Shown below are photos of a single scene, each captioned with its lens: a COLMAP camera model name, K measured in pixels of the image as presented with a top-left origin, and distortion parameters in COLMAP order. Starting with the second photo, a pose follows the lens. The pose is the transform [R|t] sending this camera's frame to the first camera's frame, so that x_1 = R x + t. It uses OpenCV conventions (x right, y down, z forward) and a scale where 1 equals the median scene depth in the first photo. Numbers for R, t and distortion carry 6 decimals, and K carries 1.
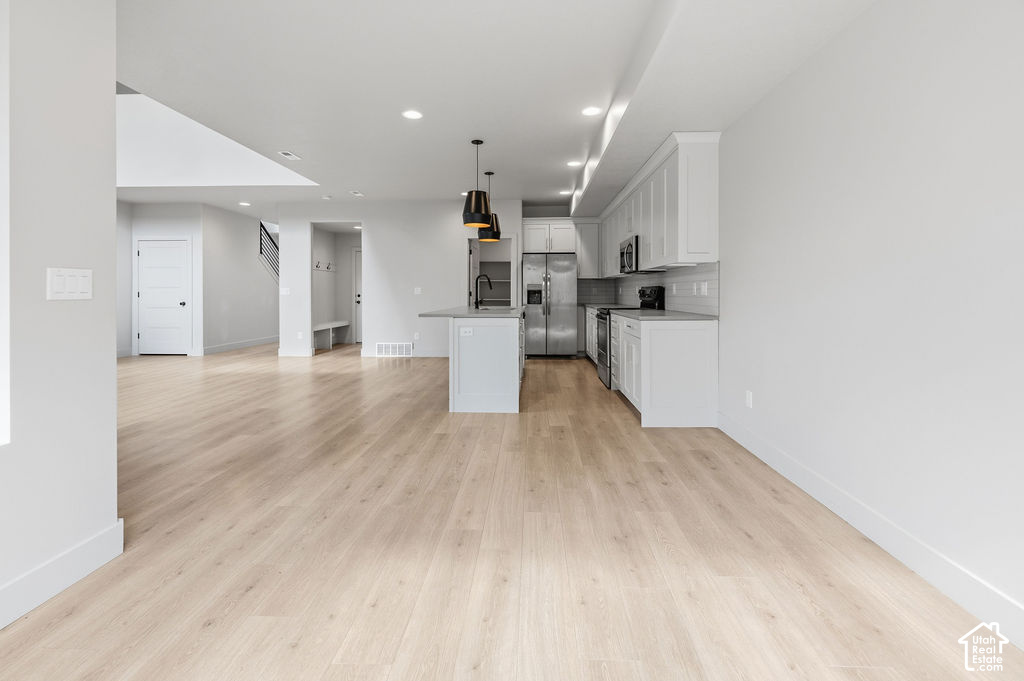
lens RADIAL K [[439.4, 0, 512.8], [0, 439.4, 292.5], [0, 0, 1]] dist [0.001443, -0.000015]
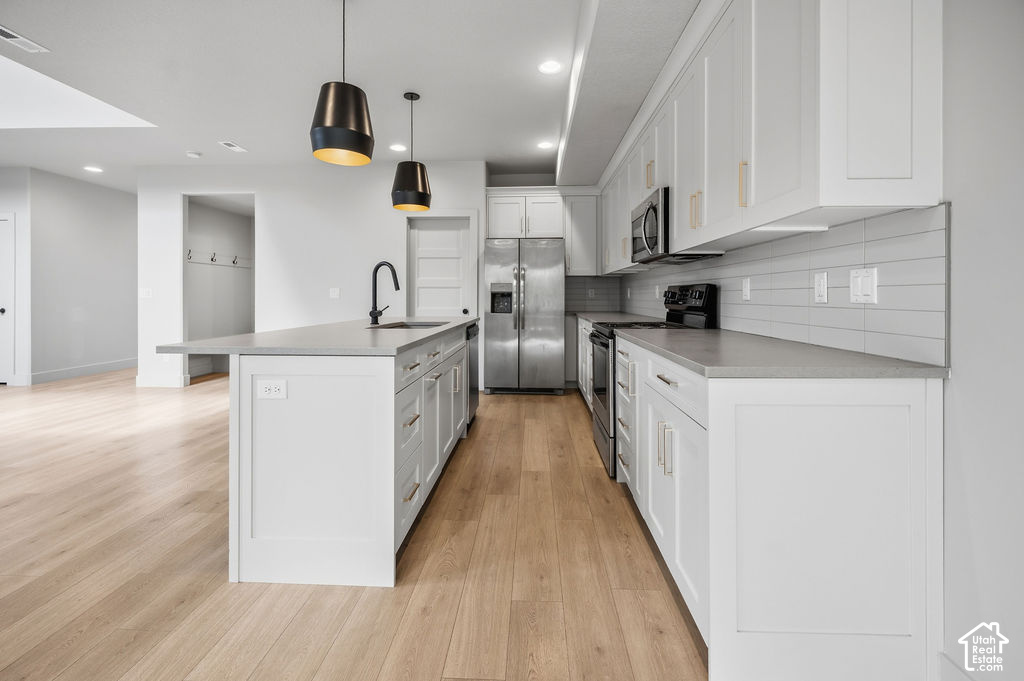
lens RADIAL K [[425.0, 0, 513.3], [0, 425.0, 303.7], [0, 0, 1]] dist [-0.000340, -0.000103]
pose [[0.999957, 0.001784, -0.009134, 0.074083], [-0.001621, 0.999839, 0.017855, 0.000630], [0.009164, -0.017839, 0.999799, 0.349270]]
